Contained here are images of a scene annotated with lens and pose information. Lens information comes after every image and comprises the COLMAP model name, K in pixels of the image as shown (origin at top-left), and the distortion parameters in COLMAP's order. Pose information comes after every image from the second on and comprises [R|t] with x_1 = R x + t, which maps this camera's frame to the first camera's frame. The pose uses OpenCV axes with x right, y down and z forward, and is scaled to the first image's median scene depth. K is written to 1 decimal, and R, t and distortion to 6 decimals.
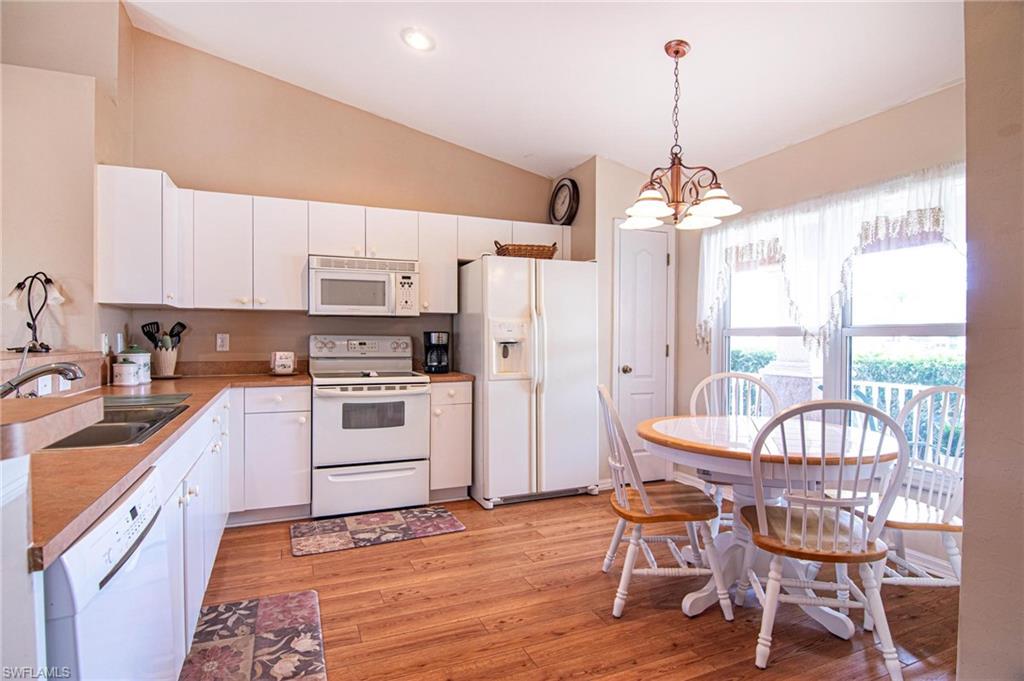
lens RADIAL K [[518.8, 0, 514.8], [0, 518.8, 346.1], [0, 0, 1]] dist [-0.008239, -0.008909]
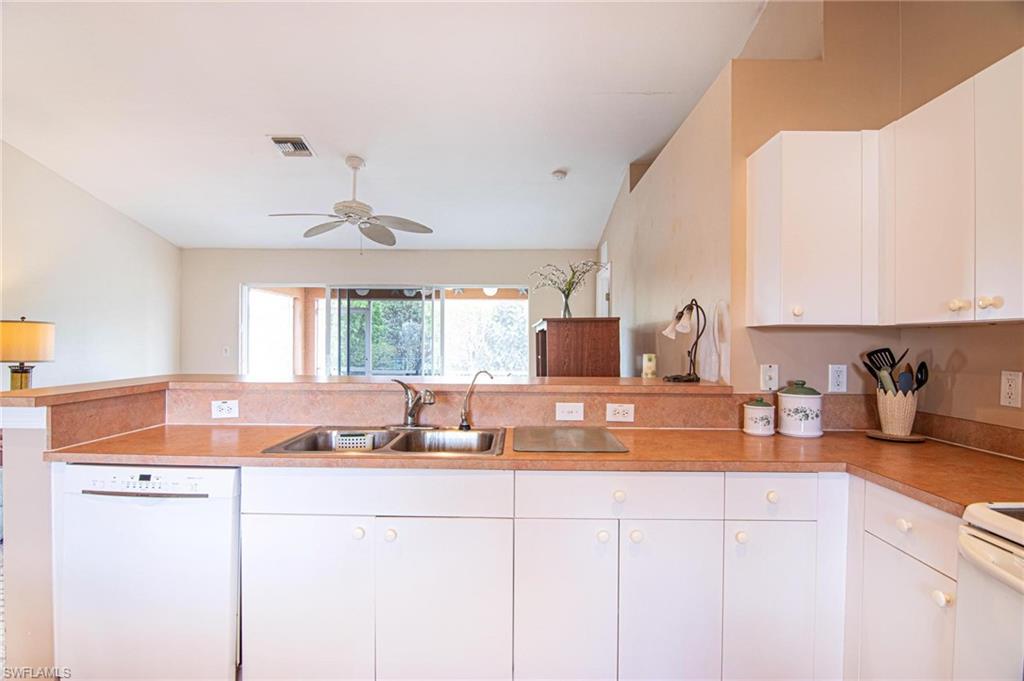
lens RADIAL K [[518.8, 0, 512.0], [0, 518.8, 341.9], [0, 0, 1]] dist [-0.008239, -0.008909]
pose [[-0.423323, -0.001806, -0.905977, 0.087414], [-0.023511, 0.999683, 0.008992, -0.050145], [0.905674, 0.025107, -0.423231, 0.860779]]
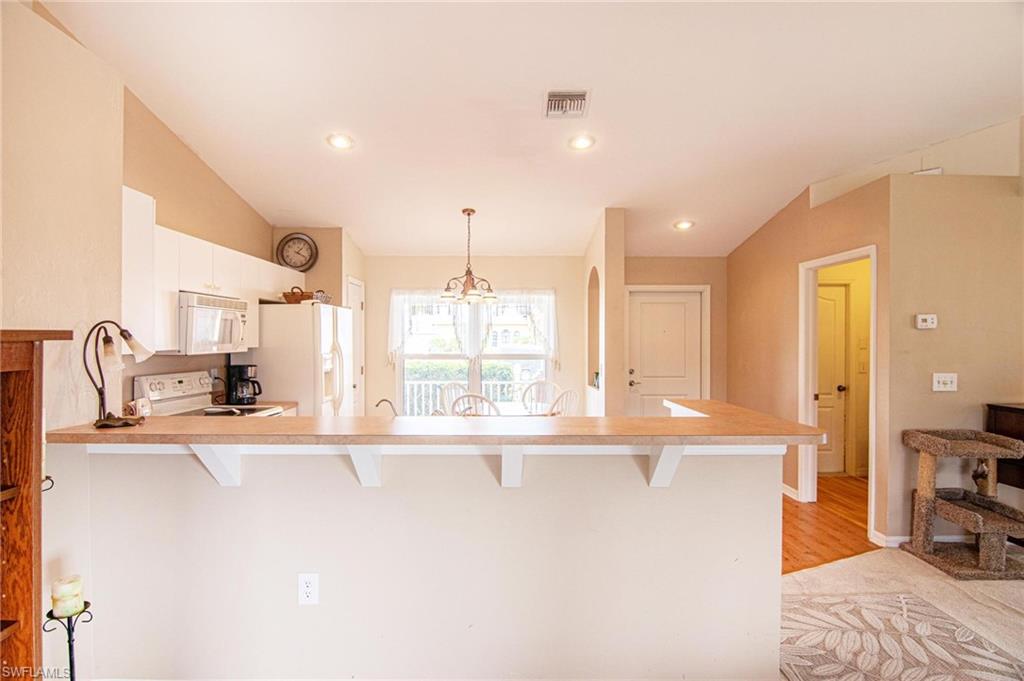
lens RADIAL K [[518.8, 0, 508.1], [0, 518.8, 341.6], [0, 0, 1]] dist [-0.008239, -0.008909]
pose [[0.401615, -0.005155, 0.915794, -1.110872], [0.014345, 0.999897, -0.000663, -0.083439], [-0.915696, 0.013404, 0.401648, 0.096625]]
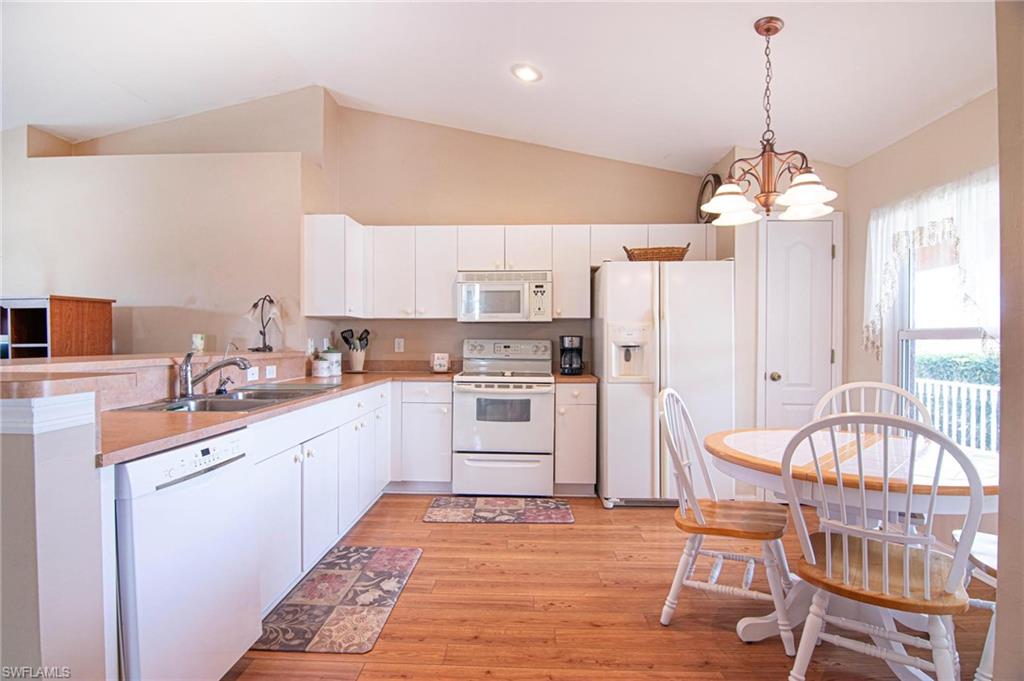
lens RADIAL K [[518.8, 0, 517.4], [0, 518.8, 344.9], [0, 0, 1]] dist [-0.008239, -0.008909]
pose [[0.906335, 0.002280, -0.422554, 0.243444], [-0.006987, 0.999930, -0.009591, 0.002359], [0.422502, 0.011645, 0.906287, -0.009444]]
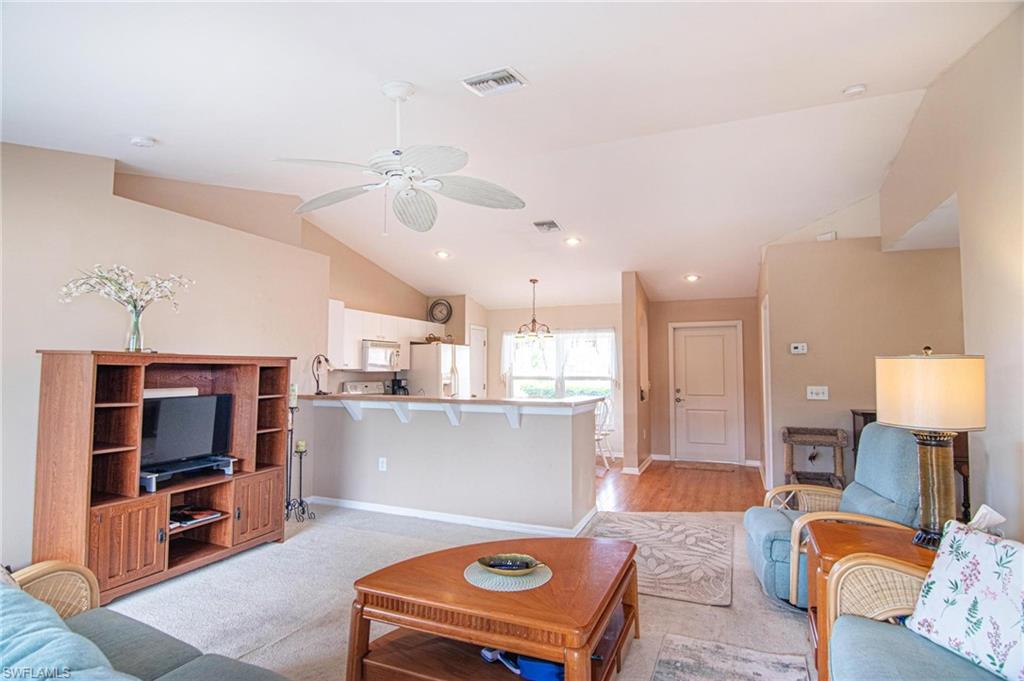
lens RADIAL K [[518.8, 0, 508.7], [0, 518.8, 340.8], [0, 0, 1]] dist [-0.008239, -0.008909]
pose [[0.736561, 0.039000, 0.675246, -1.406194], [0.010604, 0.997548, -0.069183, -0.040478], [-0.676288, 0.058118, 0.734341, -0.817639]]
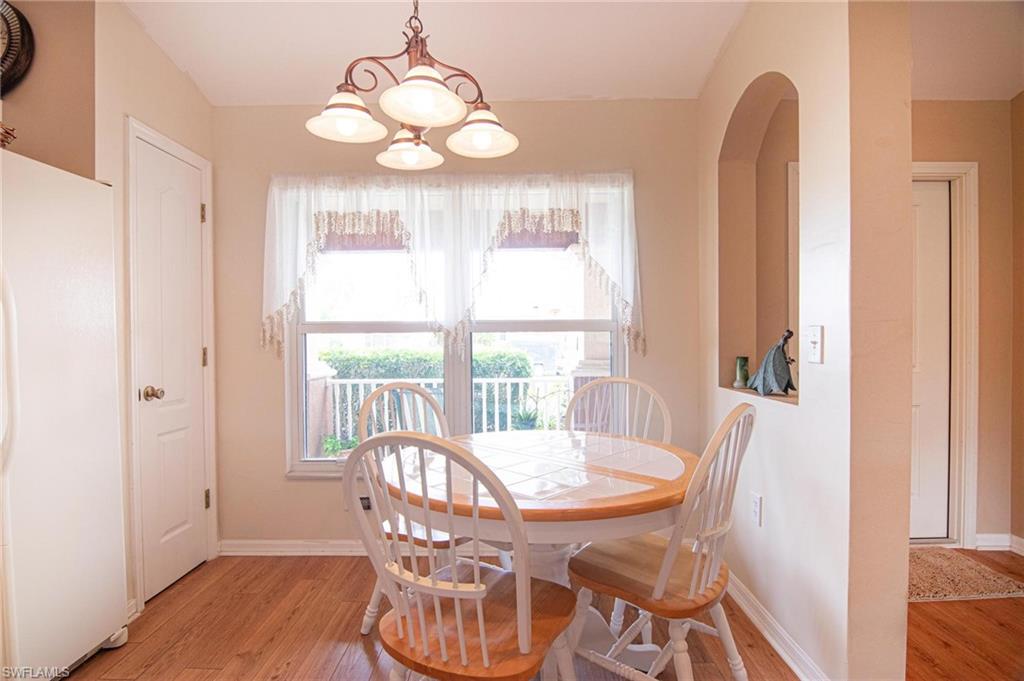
lens RADIAL K [[518.8, 0, 506.3], [0, 518.8, 346.2], [0, 0, 1]] dist [-0.008239, -0.008909]
pose [[0.419096, -0.022611, 0.907660, -0.166080], [0.022340, 0.999644, 0.014588, -0.006564], [-0.907667, 0.014163, 0.419452, 0.537279]]
